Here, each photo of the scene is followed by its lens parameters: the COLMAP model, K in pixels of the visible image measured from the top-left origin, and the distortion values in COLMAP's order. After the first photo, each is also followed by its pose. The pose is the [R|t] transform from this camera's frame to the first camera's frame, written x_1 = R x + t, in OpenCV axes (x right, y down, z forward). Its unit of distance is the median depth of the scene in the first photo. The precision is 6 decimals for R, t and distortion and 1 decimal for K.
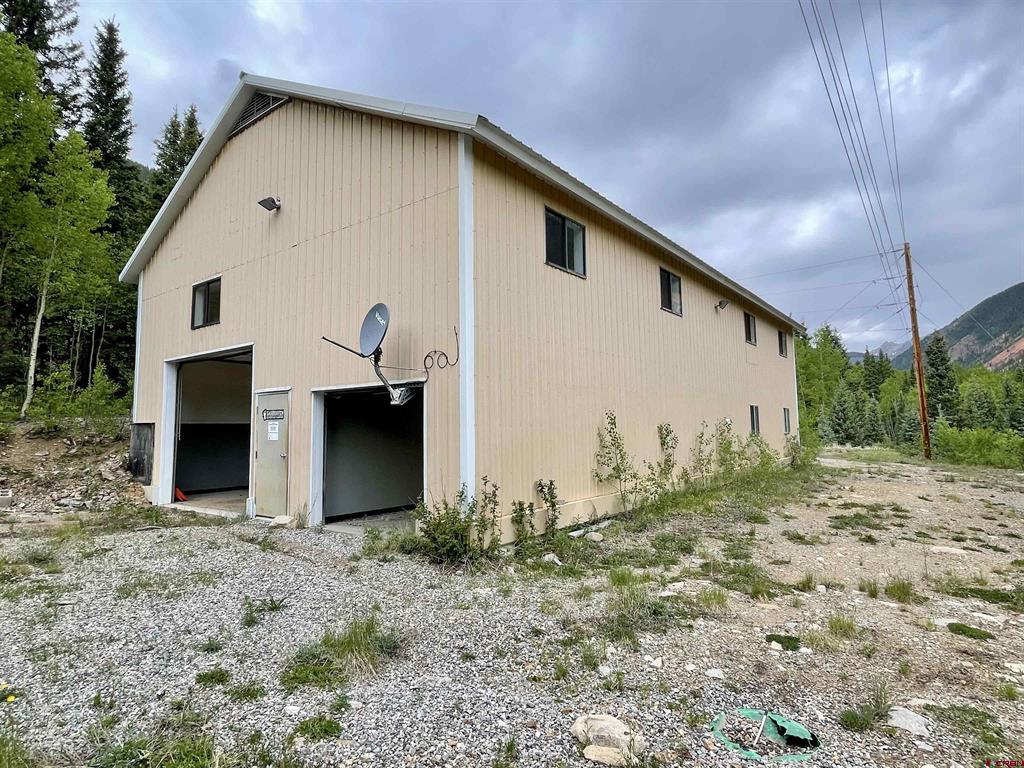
lens RADIAL K [[571.9, 0, 512.0], [0, 571.9, 384.0], [0, 0, 1]] dist [-0.001935, -0.000382]
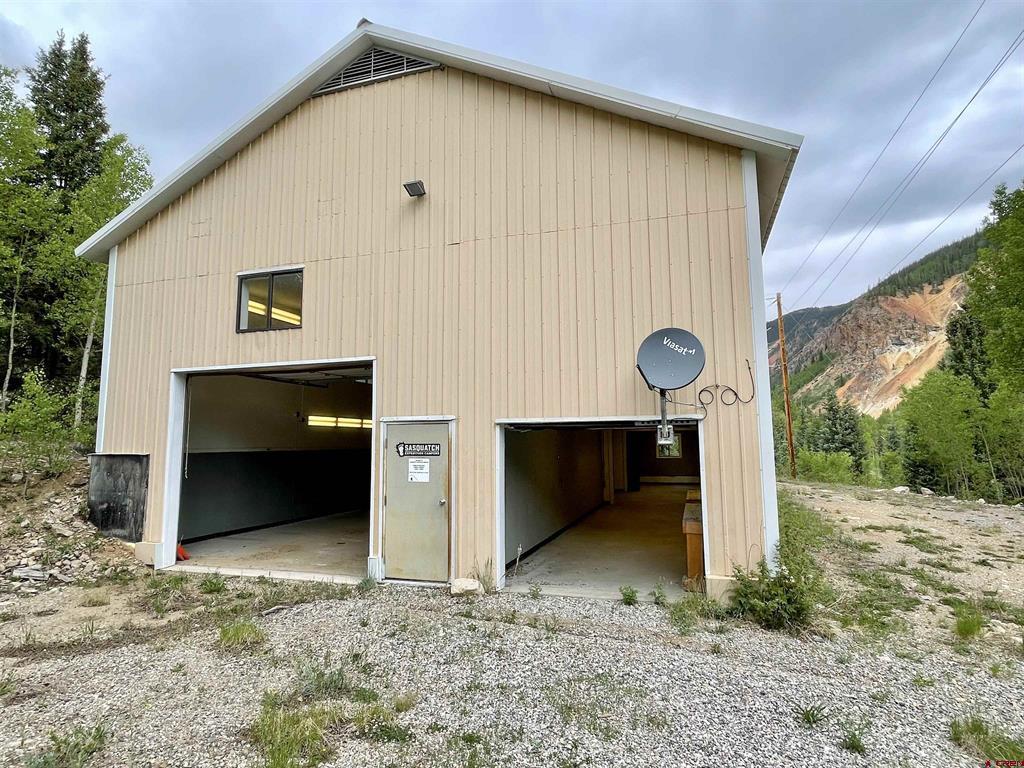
lens RADIAL K [[571.9, 0, 512.0], [0, 571.9, 384.0], [0, 0, 1]] dist [-0.001935, -0.000382]
pose [[0.943307, 0.037902, 0.329751, -0.518329], [-0.029277, 0.999088, -0.031086, -0.016151], [-0.330628, 0.019669, 0.943556, 0.185057]]
